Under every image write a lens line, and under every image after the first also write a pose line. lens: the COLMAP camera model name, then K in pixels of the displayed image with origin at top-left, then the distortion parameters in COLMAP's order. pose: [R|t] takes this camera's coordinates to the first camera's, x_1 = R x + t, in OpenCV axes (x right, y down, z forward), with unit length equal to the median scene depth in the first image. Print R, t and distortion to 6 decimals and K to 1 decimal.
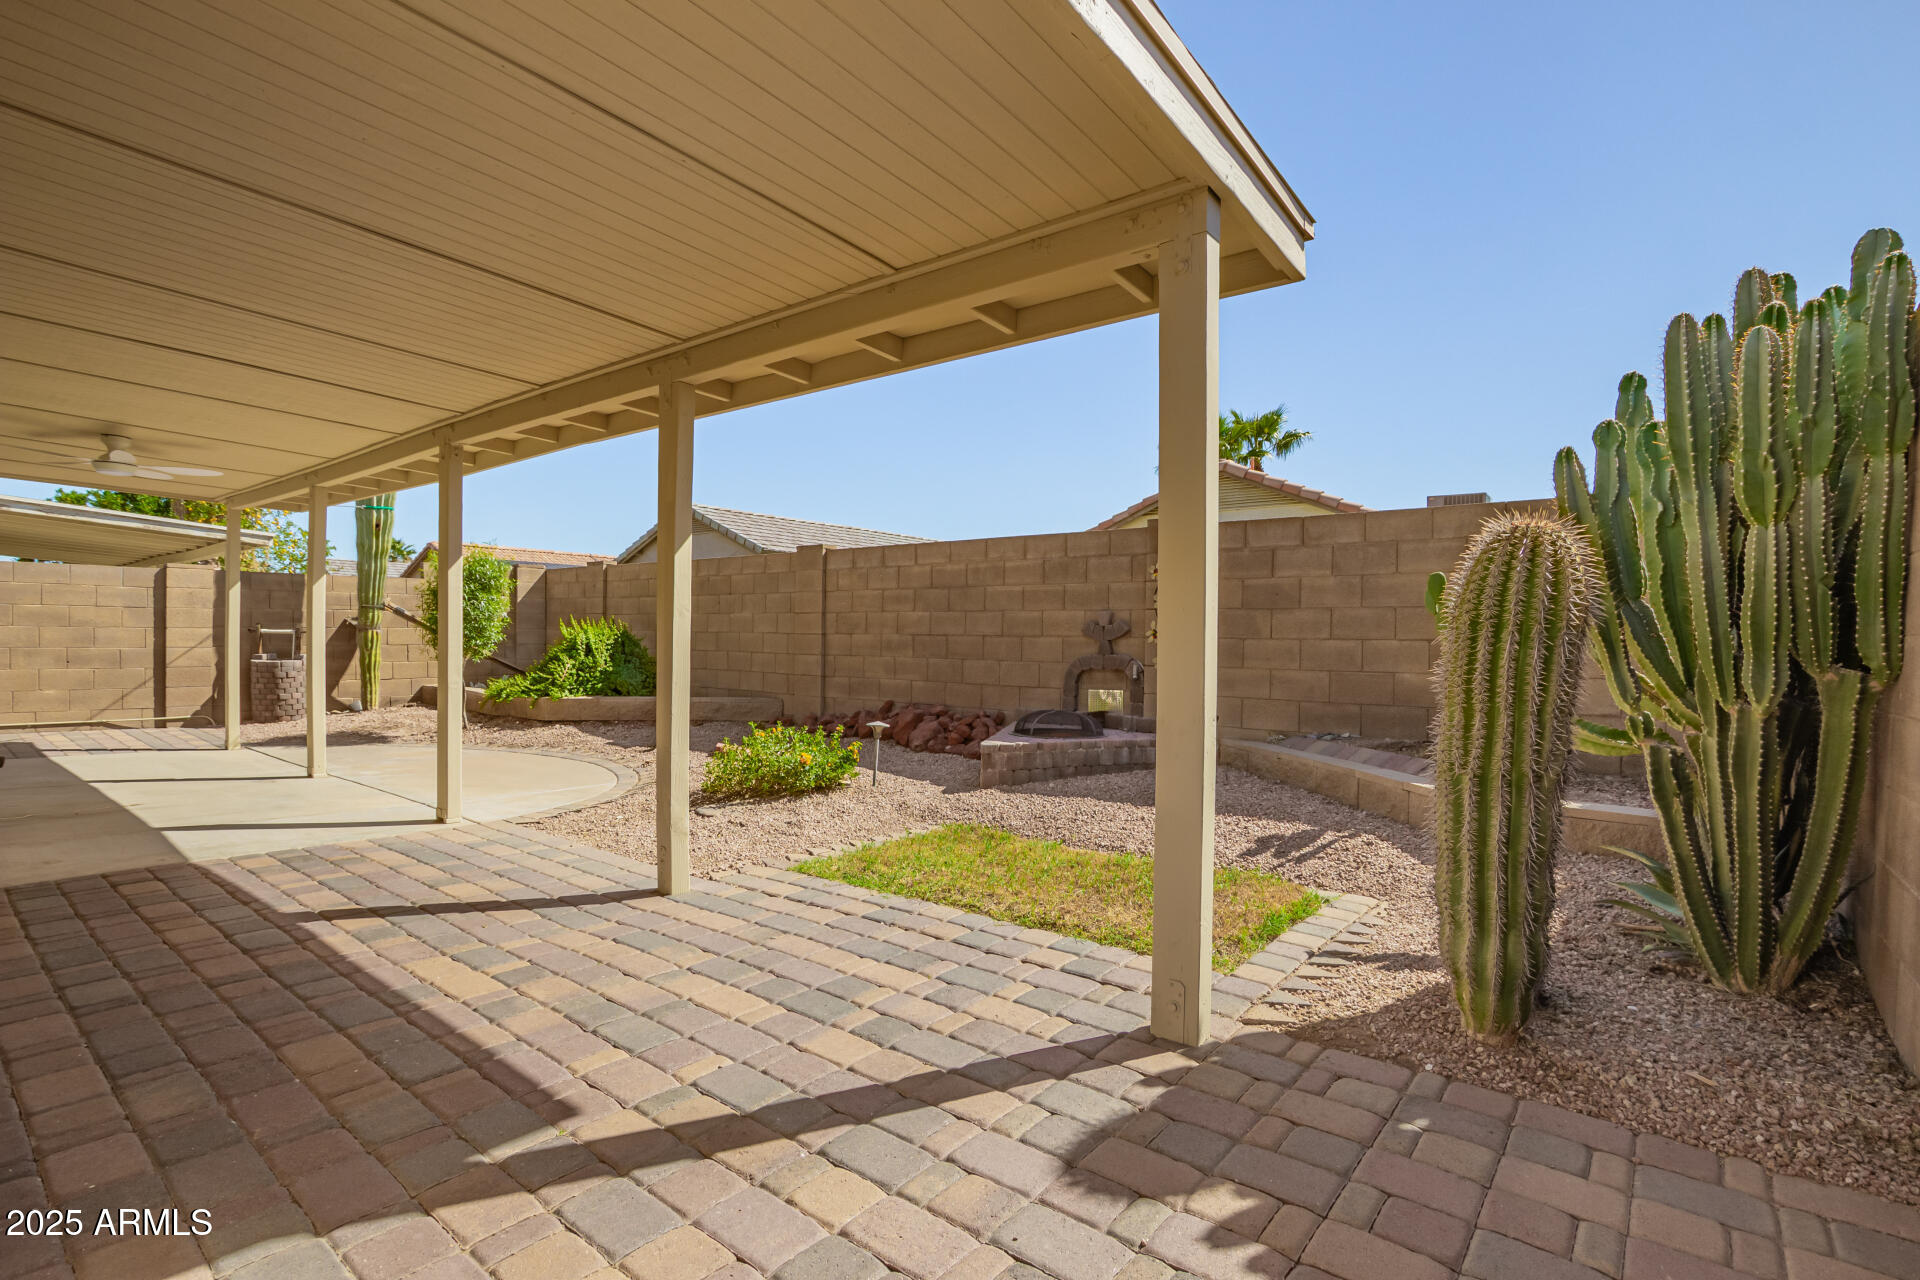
lens RADIAL K [[914.1, 0, 953.6], [0, 914.1, 634.8], [0, 0, 1]] dist [0.004622, -0.000336]
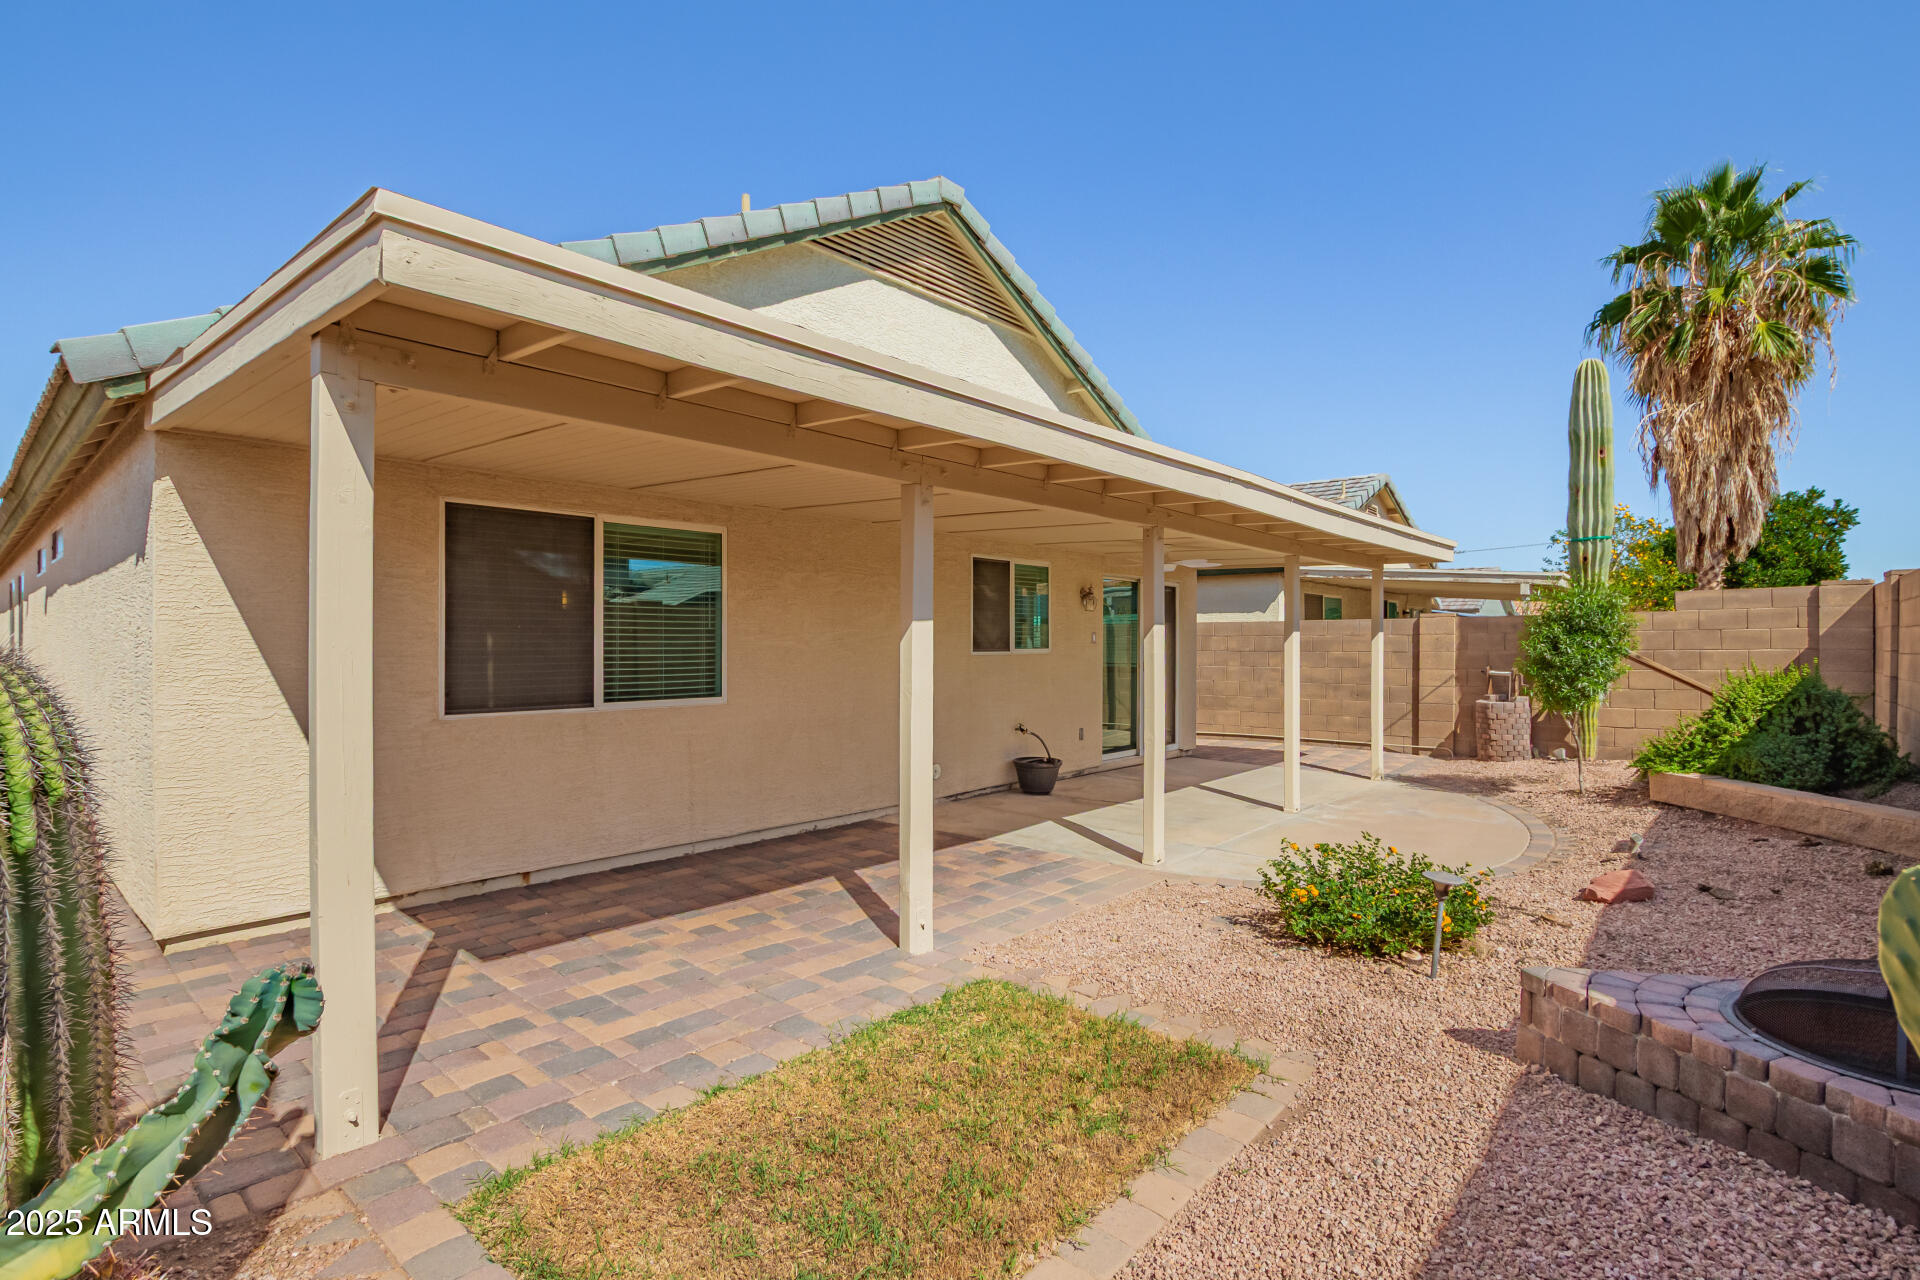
lens RADIAL K [[914.1, 0, 954.5], [0, 914.1, 643.3], [0, 0, 1]] dist [0.004622, -0.000336]
pose [[-0.037642, -0.009287, -0.999248, 0.333430], [0.002901, 0.999952, -0.009403, -0.031813], [0.999287, -0.003253, -0.037613, 0.454230]]
